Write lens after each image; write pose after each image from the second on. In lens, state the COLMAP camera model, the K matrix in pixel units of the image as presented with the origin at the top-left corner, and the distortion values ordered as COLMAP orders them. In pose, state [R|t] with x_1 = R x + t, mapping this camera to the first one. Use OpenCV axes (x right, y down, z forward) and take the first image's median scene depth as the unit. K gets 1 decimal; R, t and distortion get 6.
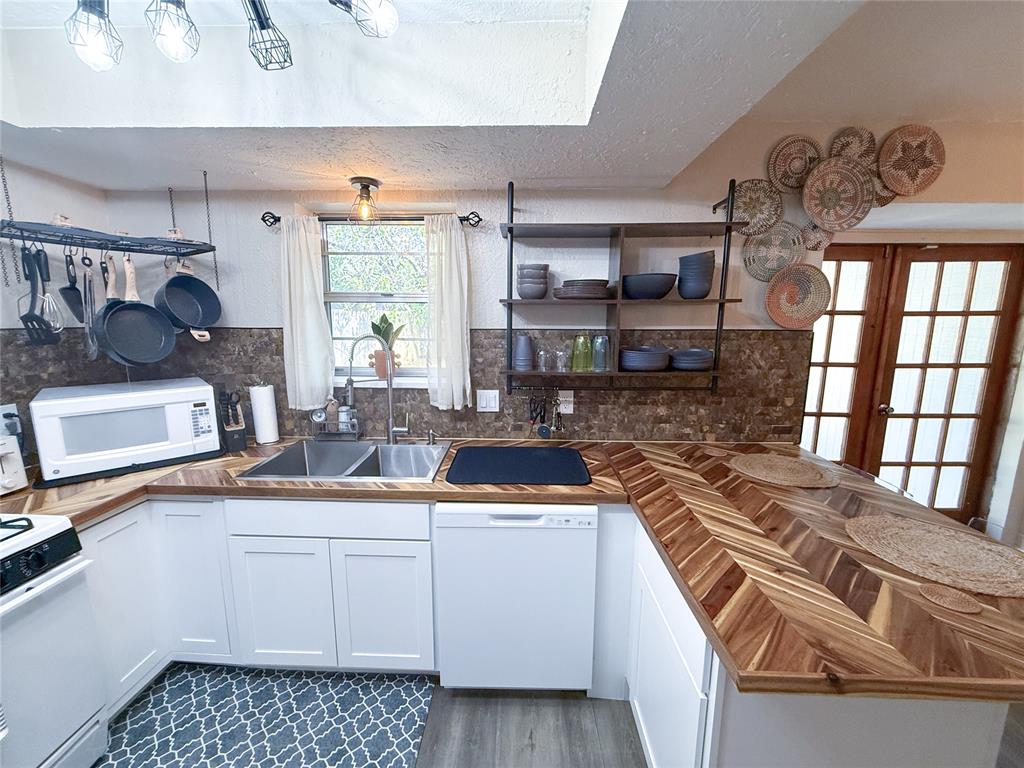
lens RADIAL K [[409.0, 0, 506.0], [0, 409.0, 385.2], [0, 0, 1]] dist [0.000235, -0.000550]
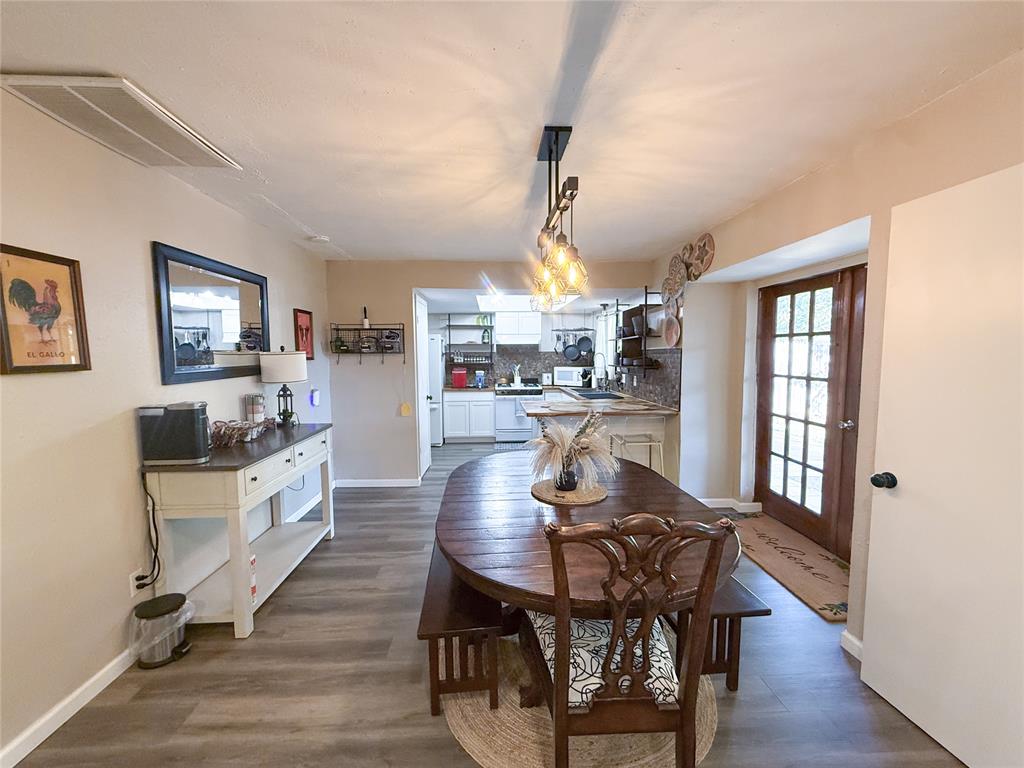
lens RADIAL K [[409.0, 0, 512.0], [0, 409.0, 384.7], [0, 0, 1]] dist [0.000235, -0.000550]
pose [[0.088406, 0.068966, -0.993694, 2.718250], [-0.154707, 0.986445, 0.054699, 0.046947], [0.983997, 0.148896, 0.097877, 0.079726]]
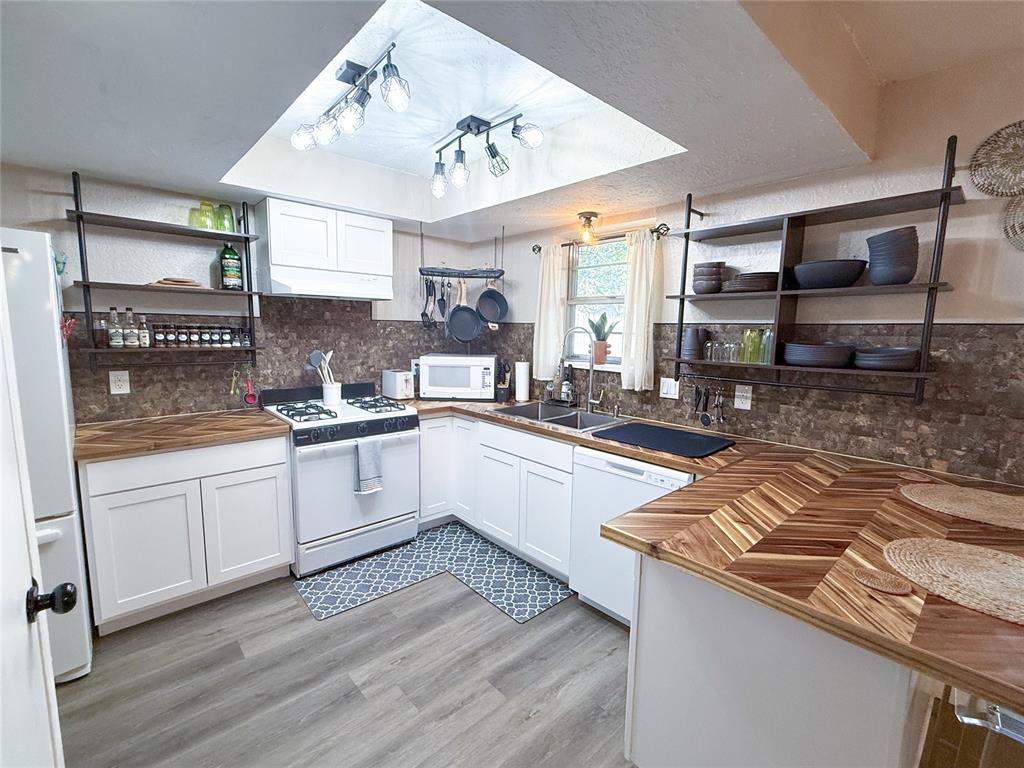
lens RADIAL K [[454.0, 0, 507.4], [0, 454.0, 386.6], [0, 0, 1]] dist [-0.003144, 0.000164]
pose [[0.694452, 0.098798, -0.712724, 0.582161], [-0.129870, 0.991471, 0.010898, 0.085724], [0.707722, 0.084993, 0.701360, -0.193076]]
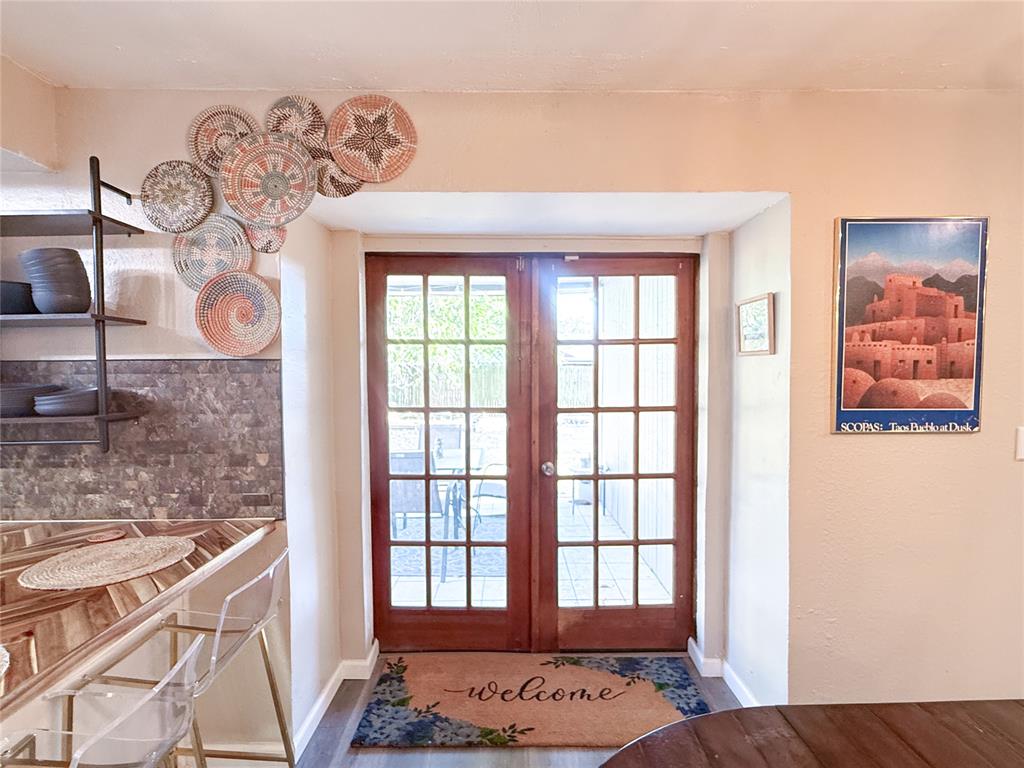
lens RADIAL K [[500.3, 0, 512.8], [0, 500.3, 386.6], [0, 0, 1]] dist [-0.001028, 0.001261]
pose [[0.999123, -0.009488, 0.040789, 1.177384], [0.014451, 0.992284, -0.123143, 0.030513], [-0.039306, 0.123624, 0.991550, 0.113741]]
